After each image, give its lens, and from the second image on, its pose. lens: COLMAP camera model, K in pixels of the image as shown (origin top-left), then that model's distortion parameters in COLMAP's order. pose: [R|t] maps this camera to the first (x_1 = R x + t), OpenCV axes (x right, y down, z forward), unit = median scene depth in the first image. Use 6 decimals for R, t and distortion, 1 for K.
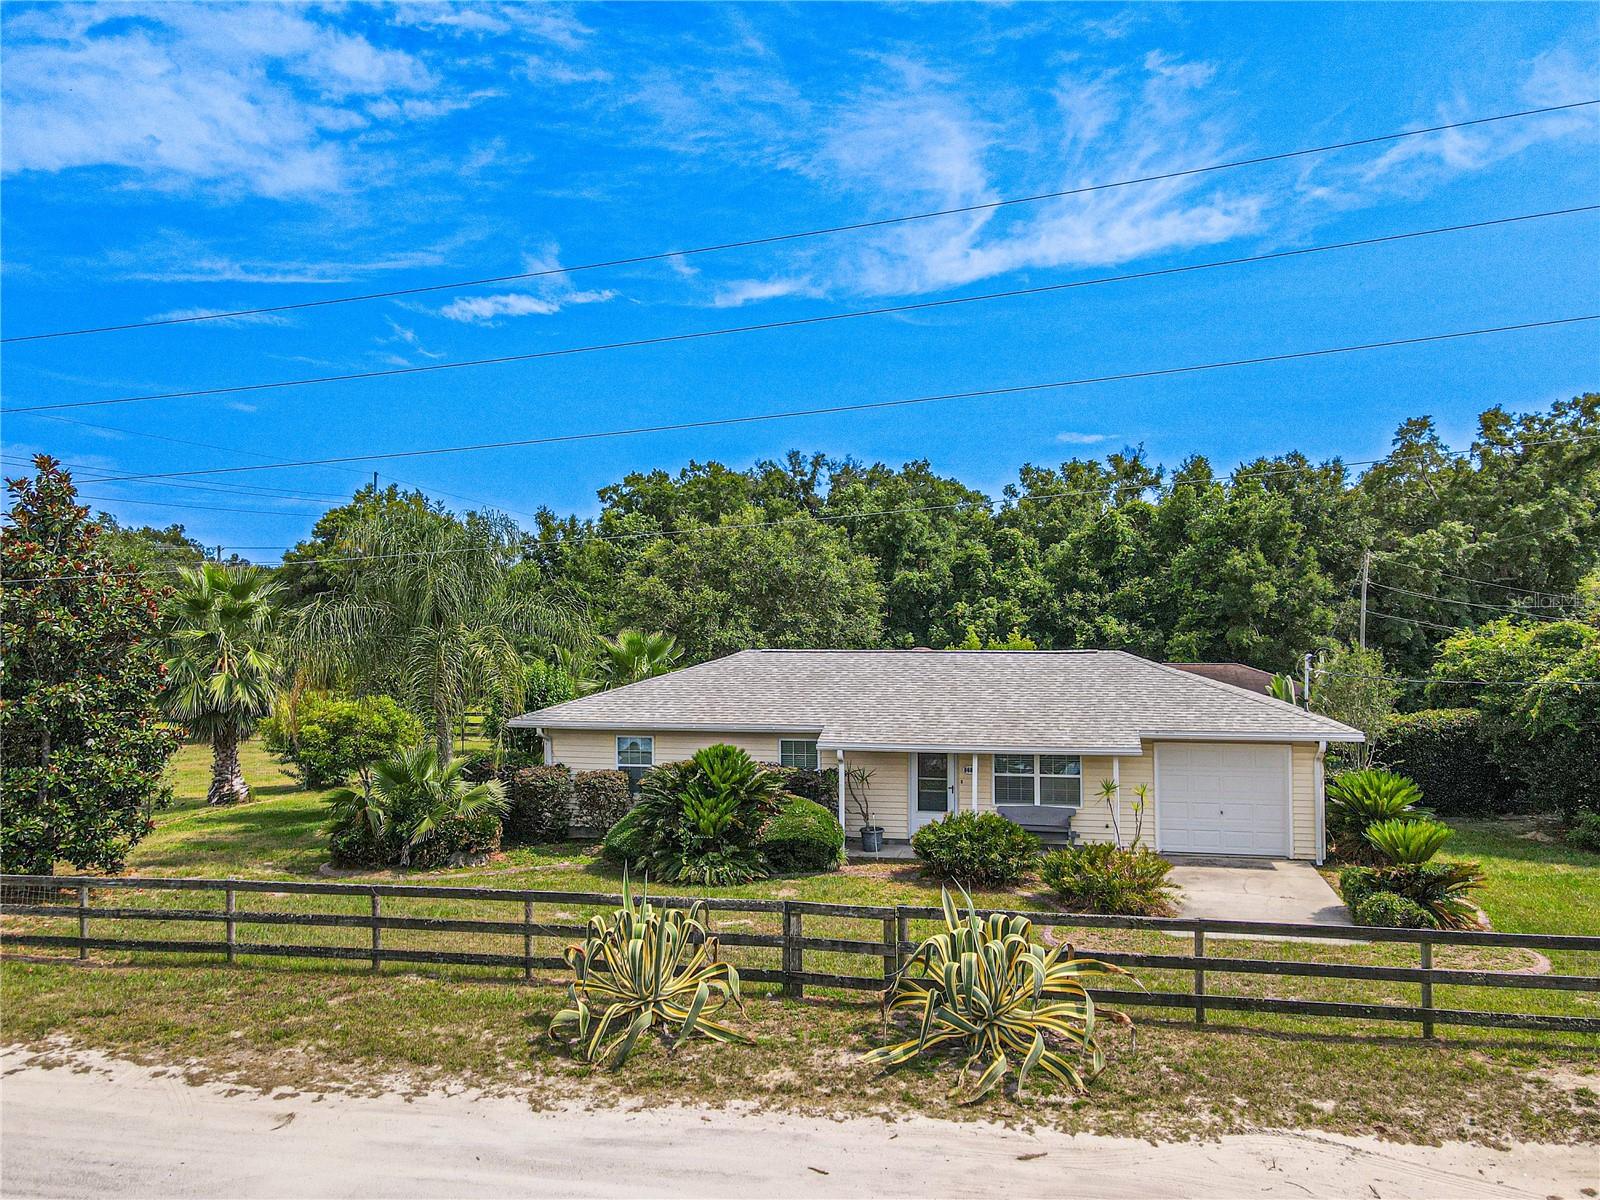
lens RADIAL K [[1206.2, 0, 793.7], [0, 1206.2, 597.9], [0, 0, 1]] dist [0.014987, 0.000714]
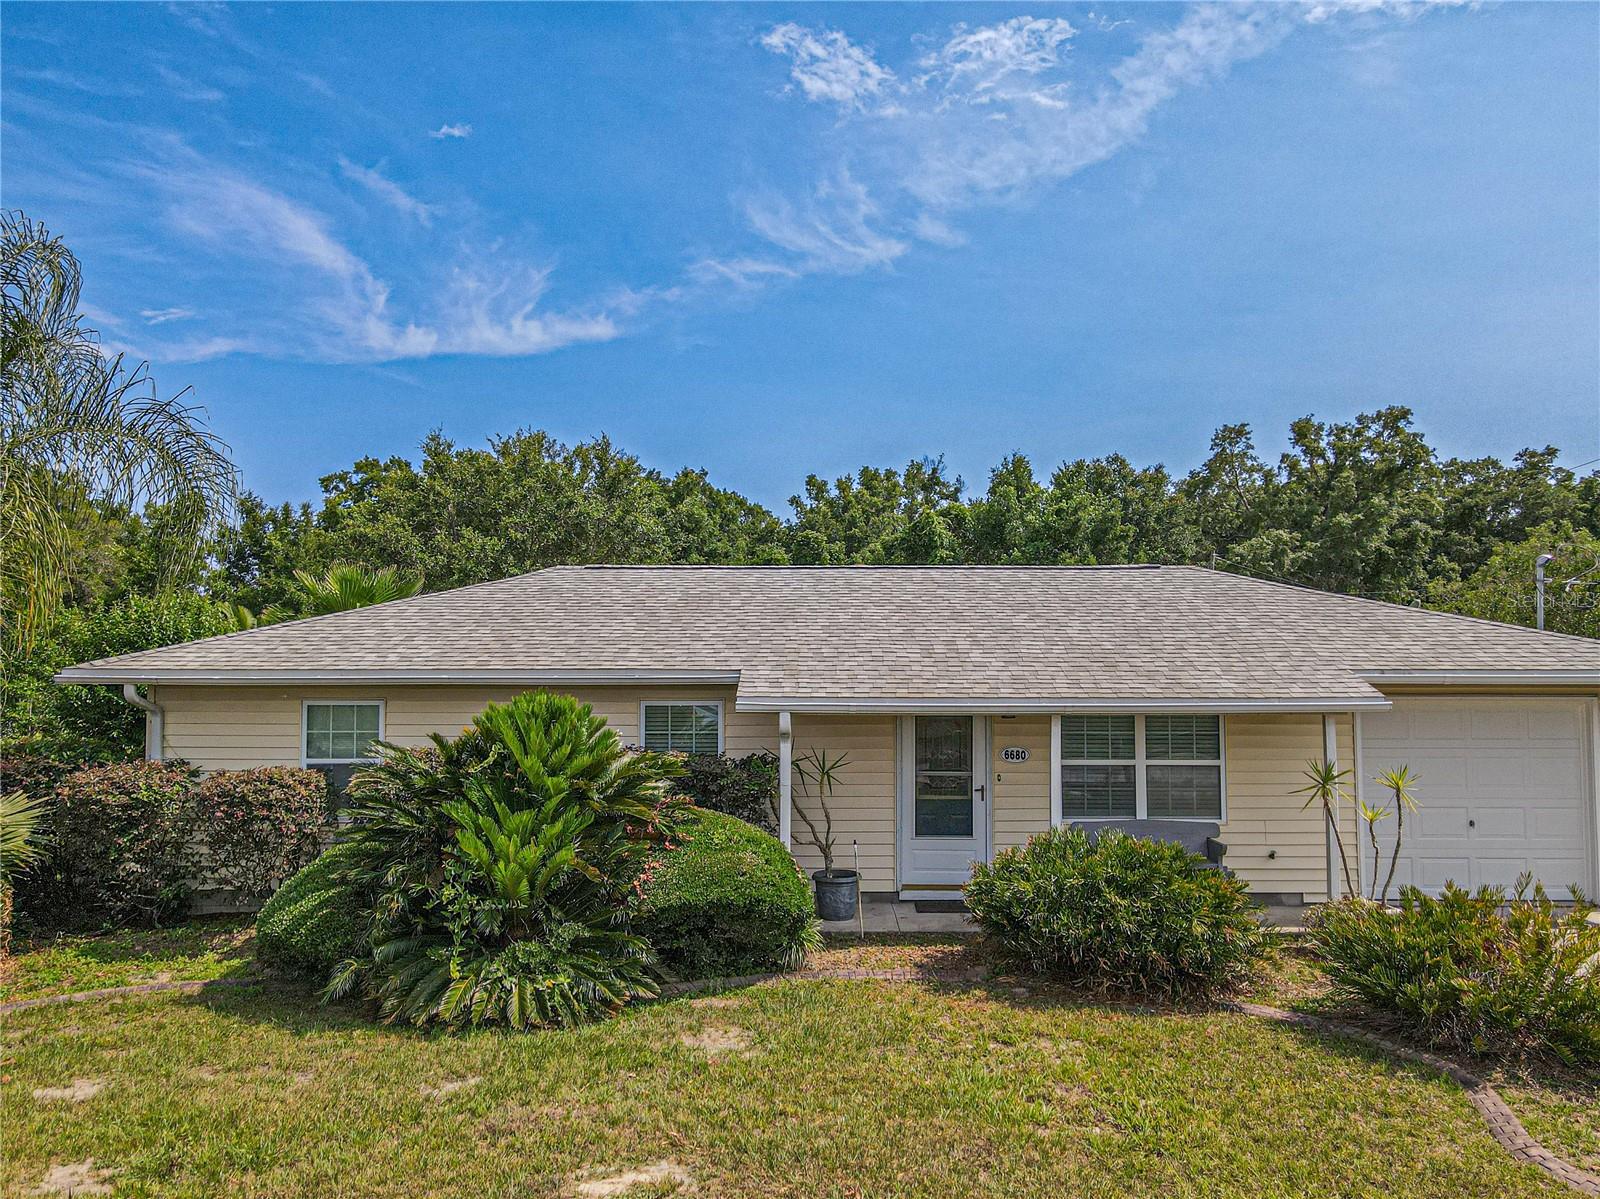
lens RADIAL K [[1206.2, 0, 799.8], [0, 1206.2, 592.3], [0, 0, 1]] dist [0.014987, 0.000714]
pose [[0.977413, 0.018089, 0.210563, -0.047165], [-0.009118, 0.999012, -0.043500, 0.078895], [-0.211142, 0.040598, 0.976612, 0.416442]]
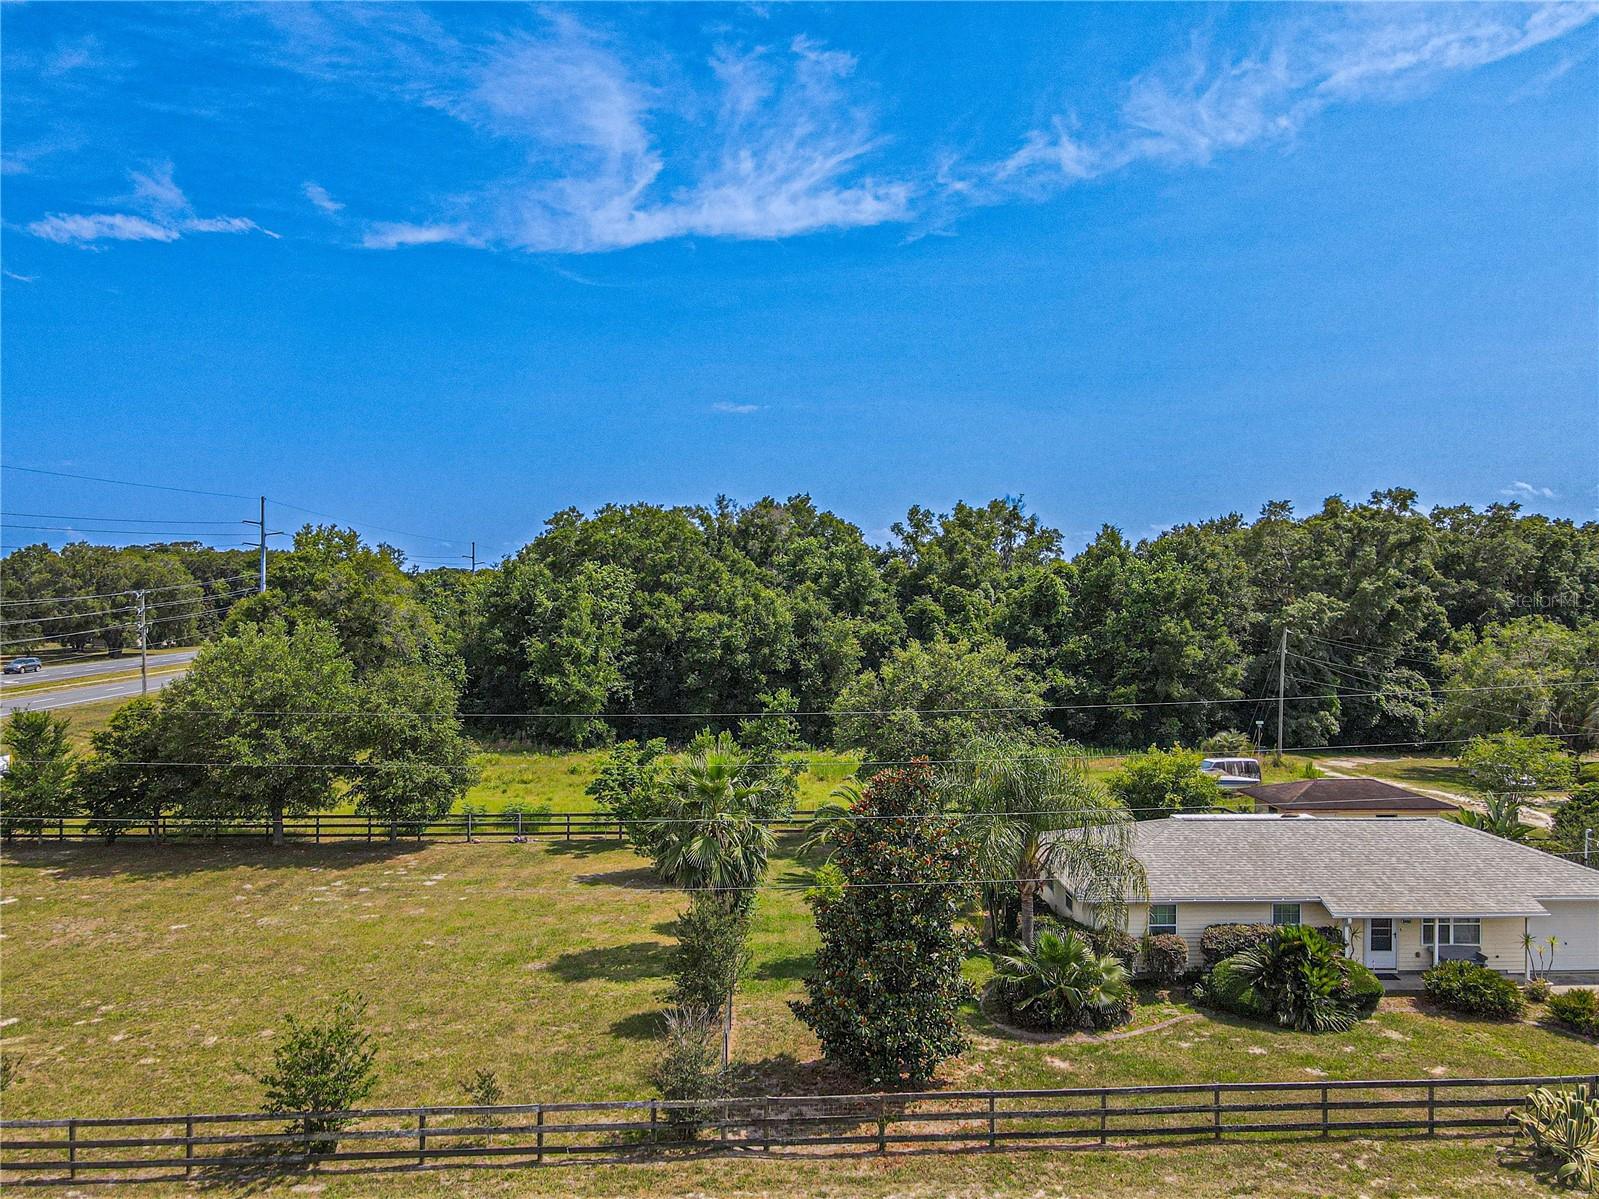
lens RADIAL K [[1205.4, 0, 800.8], [0, 1205.4, 607.3], [0, 0, 1]] dist [0.014987, 0.000714]
pose [[0.965426, -0.002295, 0.260667, -0.773854], [-0.007476, 0.999306, 0.036485, -0.233787], [-0.260570, -0.037173, 0.964739, -0.167459]]
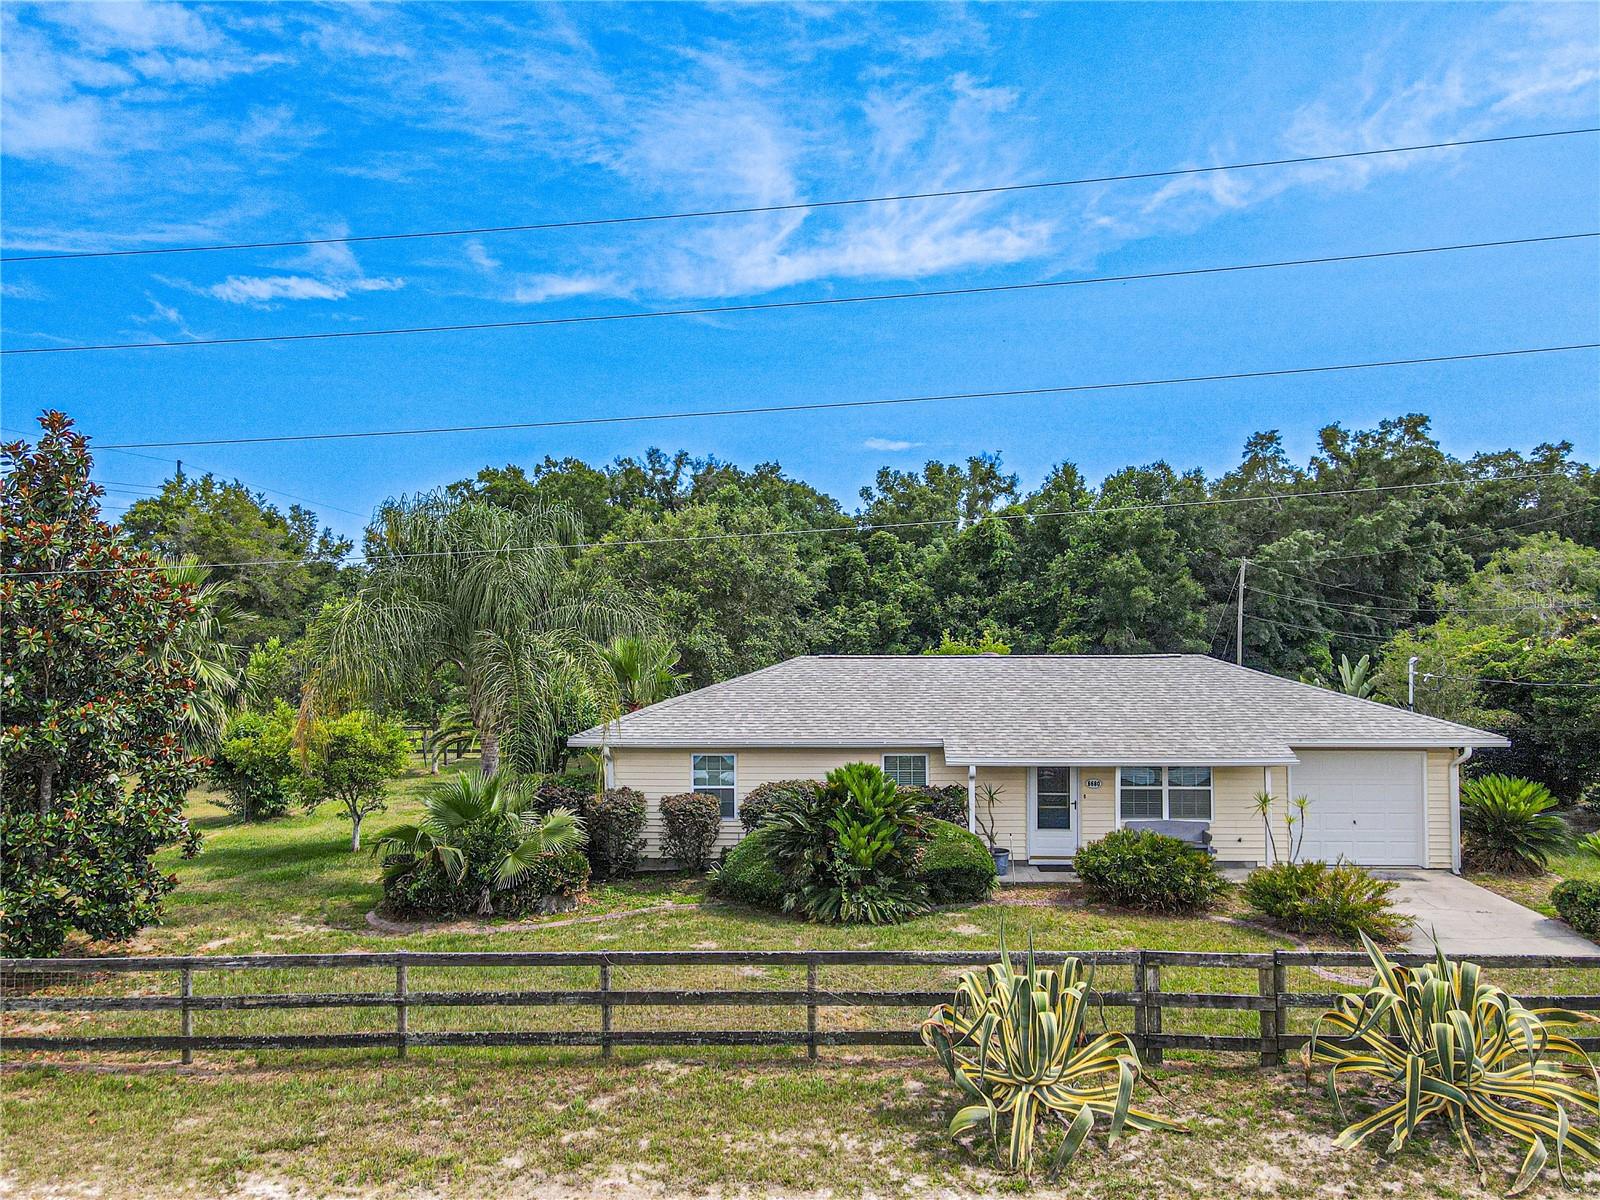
lens RADIAL K [[1206.2, 0, 804.1], [0, 1206.2, 597.7], [0, 0, 1]] dist [0.014987, 0.000714]
pose [[0.983645, 0.003300, 0.180087, -0.199884], [-0.002691, 0.999990, -0.003623, 0.002450], [-0.180097, 0.003079, 0.983644, 0.101896]]
